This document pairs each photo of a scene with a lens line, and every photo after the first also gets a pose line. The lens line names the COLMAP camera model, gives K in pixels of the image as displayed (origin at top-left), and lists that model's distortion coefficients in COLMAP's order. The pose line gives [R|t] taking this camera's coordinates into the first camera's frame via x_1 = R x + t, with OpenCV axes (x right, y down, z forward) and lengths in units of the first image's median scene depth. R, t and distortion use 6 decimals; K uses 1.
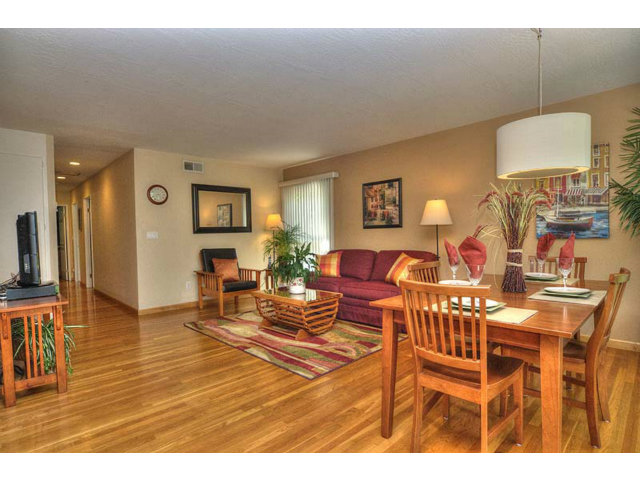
lens RADIAL K [[337.1, 0, 320.0], [0, 337.1, 240.0], [0, 0, 1]] dist [-0.020276, -0.000155]
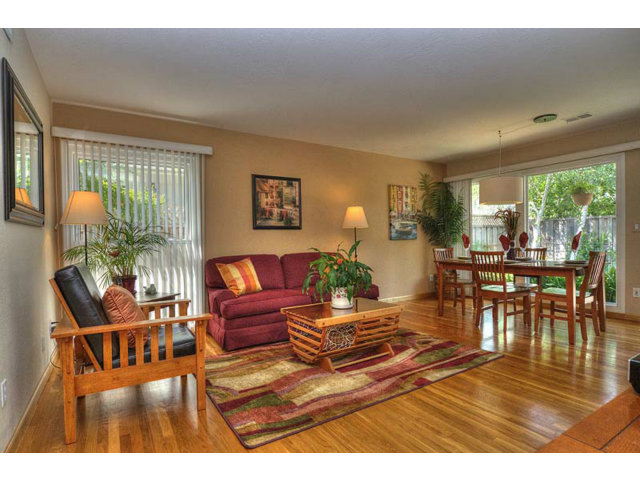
lens RADIAL K [[337.1, 0, 320.0], [0, 337.1, 240.0], [0, 0, 1]] dist [-0.020276, -0.000155]
pose [[0.209309, 0.013926, 0.977750, -0.669946], [0.025895, 0.999469, -0.019779, 0.013612], [-0.977507, 0.029459, 0.208837, 0.712458]]
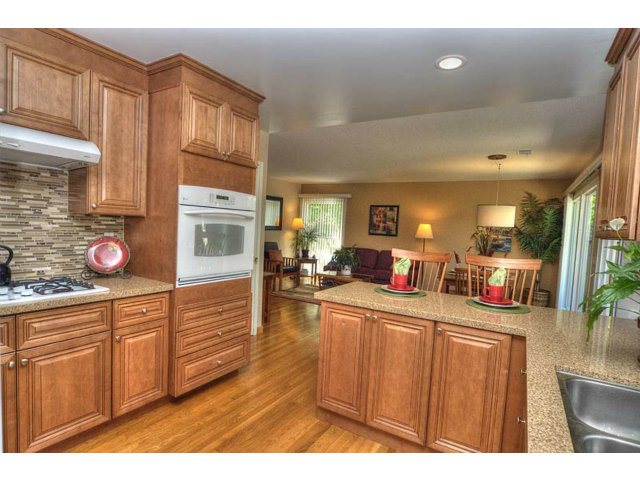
lens RADIAL K [[337.1, 0, 320.0], [0, 337.1, 240.0], [0, 0, 1]] dist [-0.020276, -0.000155]
pose [[0.966930, 0.061867, 0.247424, -0.482214], [-0.068783, 0.997443, 0.019397, -0.025778], [-0.245592, -0.035774, 0.968713, -0.436908]]
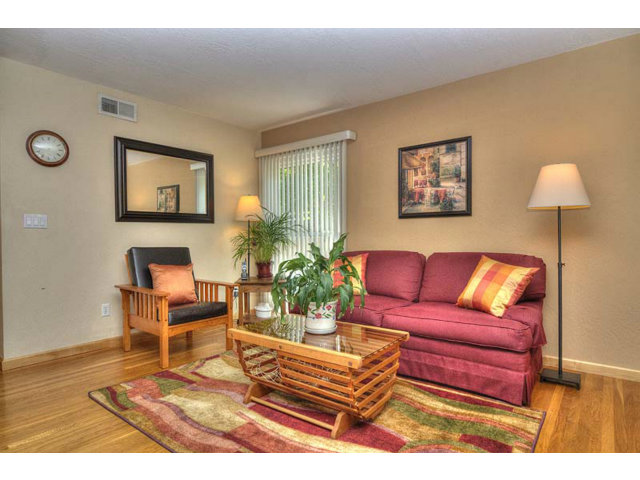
lens RADIAL K [[366.7, 0, 320.0], [0, 366.7, 240.0], [0, 0, 1]] dist [-0.019236, 0.000489]
pose [[0.991449, 0.013147, 0.129830, -0.115095], [-0.011978, 0.999880, -0.009785, 0.016868], [-0.129944, 0.008146, 0.991488, 0.351905]]
